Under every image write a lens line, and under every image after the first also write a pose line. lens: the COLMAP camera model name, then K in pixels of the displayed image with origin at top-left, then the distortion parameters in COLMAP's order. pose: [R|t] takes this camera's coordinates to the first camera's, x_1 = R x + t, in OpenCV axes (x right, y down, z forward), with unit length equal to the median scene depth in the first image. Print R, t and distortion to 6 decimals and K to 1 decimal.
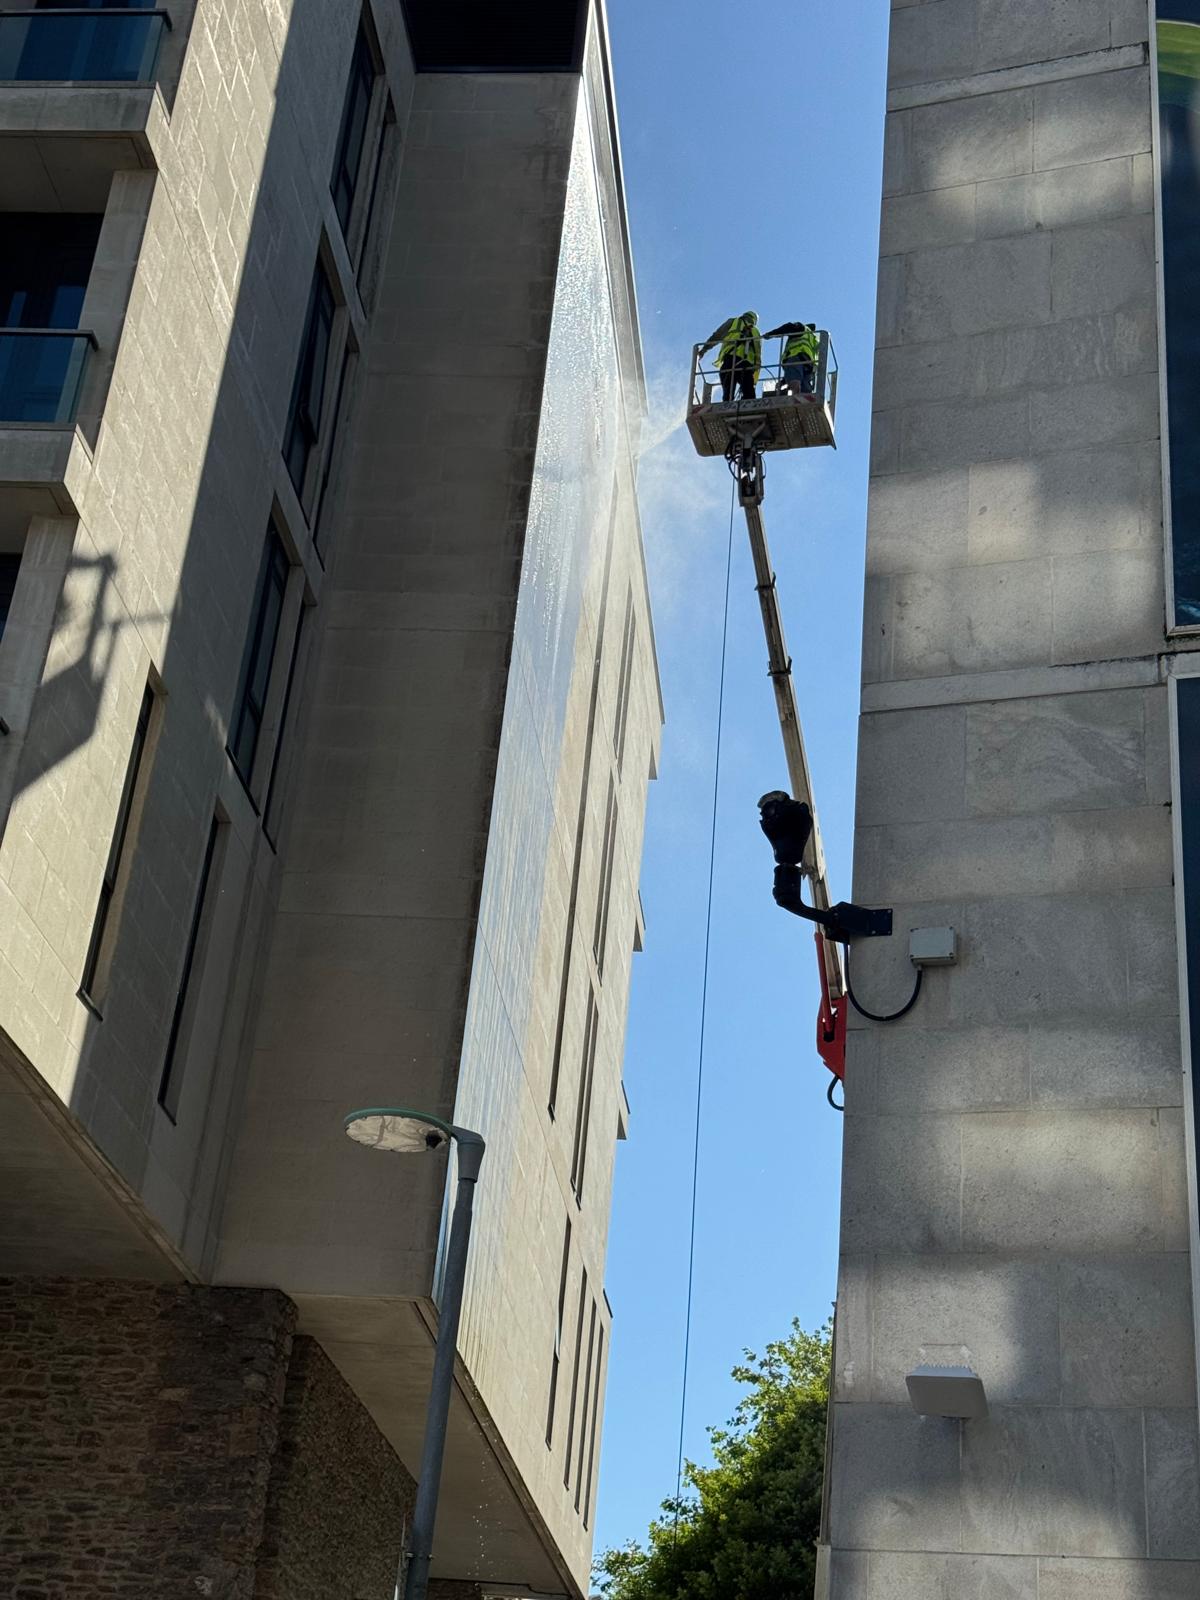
lens RADIAL K [[2349.2, 0, 600.0], [0, 2349.2, 800.0], [0, 0, 1]] dist [0.228312, -0.488813]
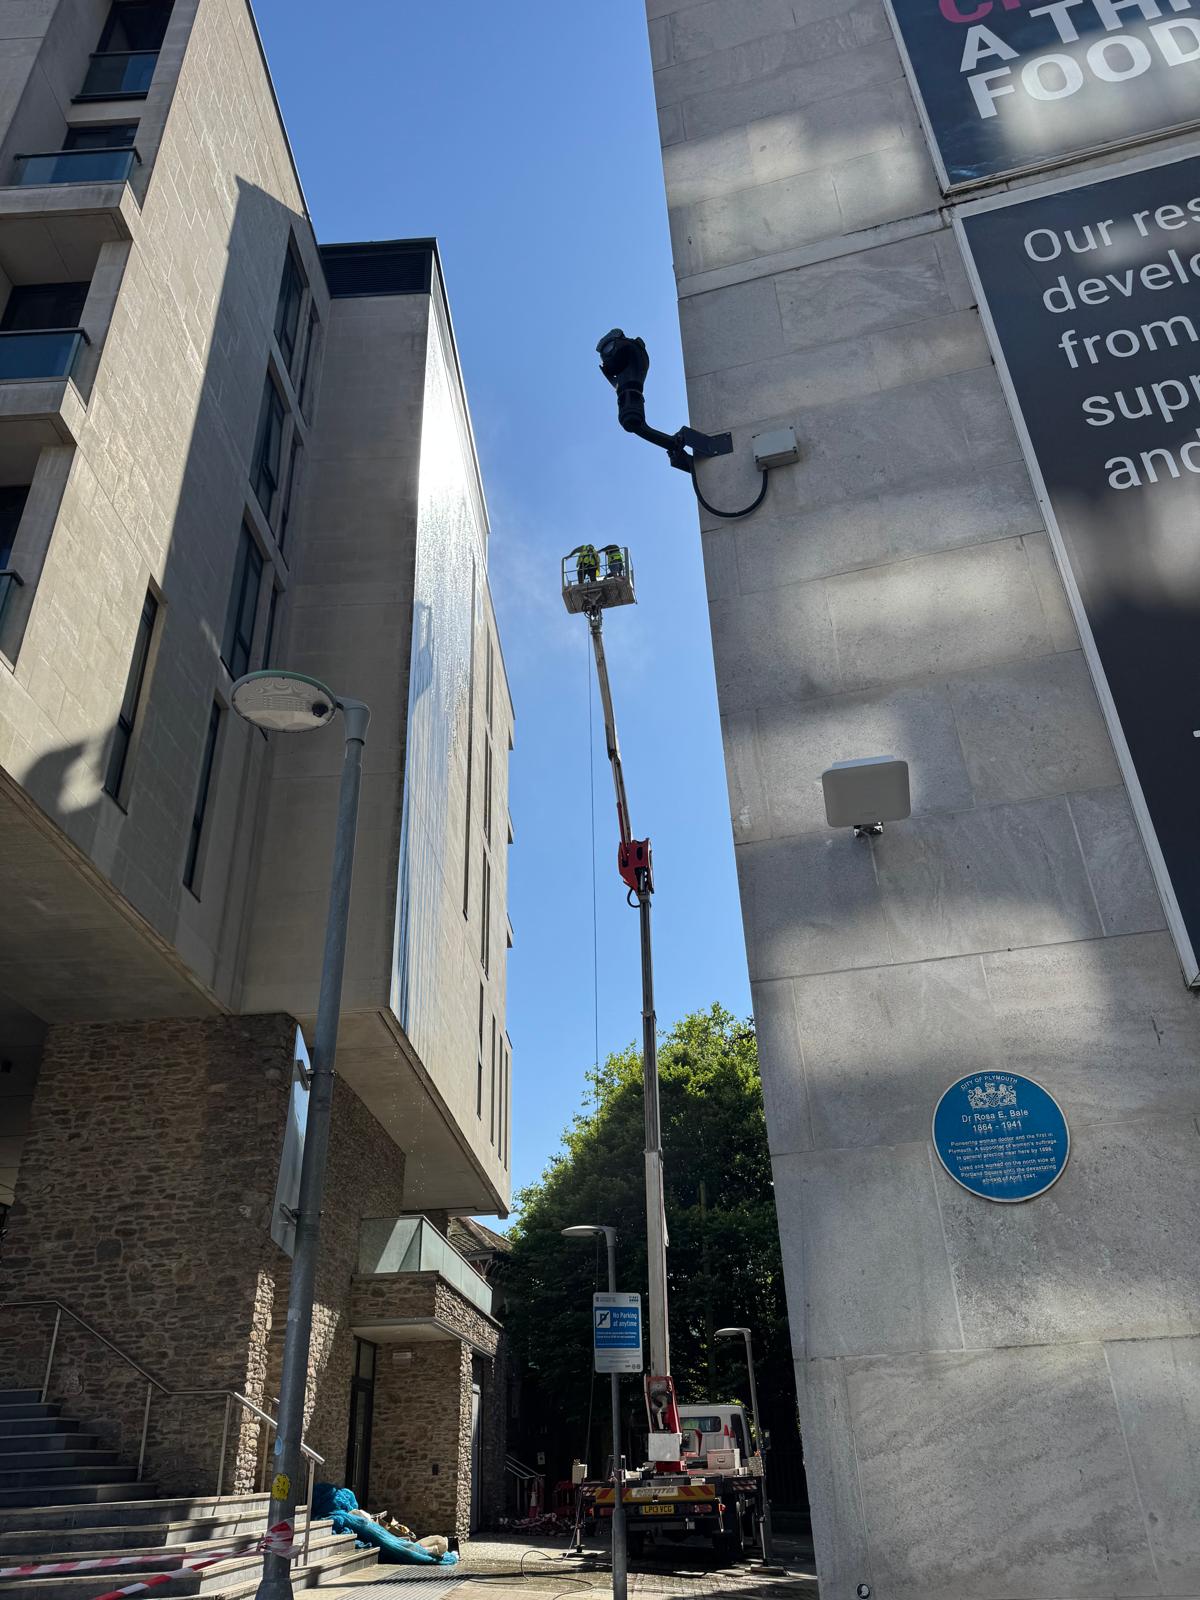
lens RADIAL K [[1157.7, 0, 600.0], [0, 1157.7, 800.0], [0, 0, 1]] dist [0.058970, -0.087660]
pose [[0.991779, -0.082460, 0.097848, 0.000551], [0.085814, 0.995842, -0.030575, 0.121544], [-0.094920, 0.038720, 0.994732, 0.269304]]
